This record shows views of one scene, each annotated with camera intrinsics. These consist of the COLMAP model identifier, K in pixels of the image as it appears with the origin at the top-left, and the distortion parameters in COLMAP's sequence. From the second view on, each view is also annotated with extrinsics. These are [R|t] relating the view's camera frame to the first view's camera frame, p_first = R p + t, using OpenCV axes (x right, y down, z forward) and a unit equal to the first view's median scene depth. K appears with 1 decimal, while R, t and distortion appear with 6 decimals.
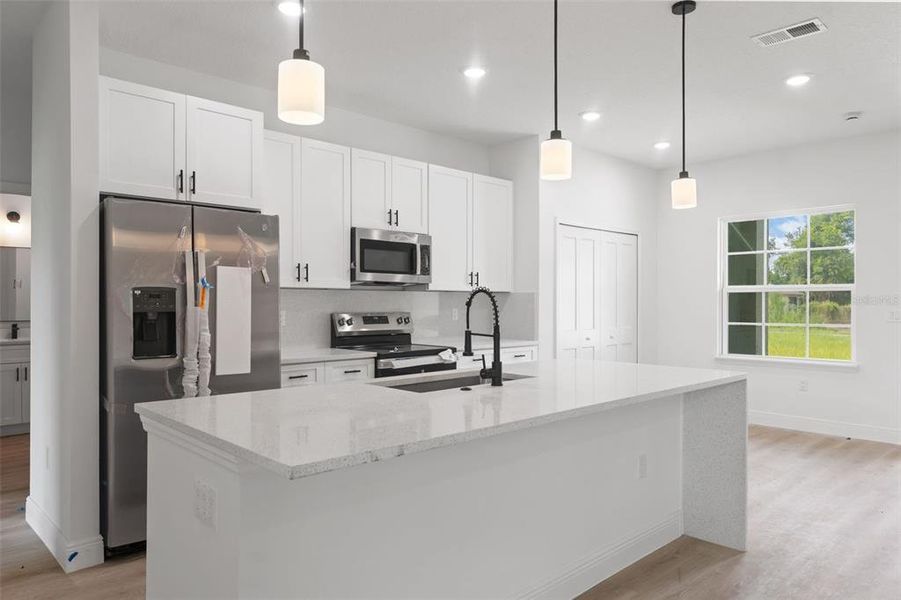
lens RADIAL K [[603.0, 0, 450.5], [0, 603.0, 300.0], [0, 0, 1]] dist [0.003835, 0.000305]
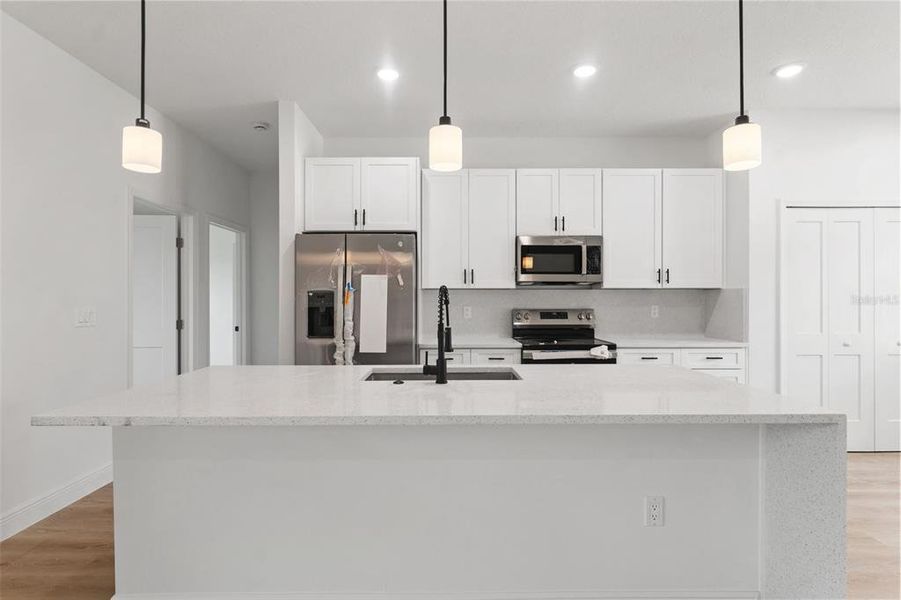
lens RADIAL K [[457.0, 0, 450.5], [0, 457.0, 300.0], [0, 0, 1]] dist [-0.001545, -0.000370]
pose [[0.729980, -0.001167, -0.683468, 0.379140], [0.004854, 0.999982, 0.003478, -0.000027], [0.683452, -0.005856, 0.729972, 0.280879]]
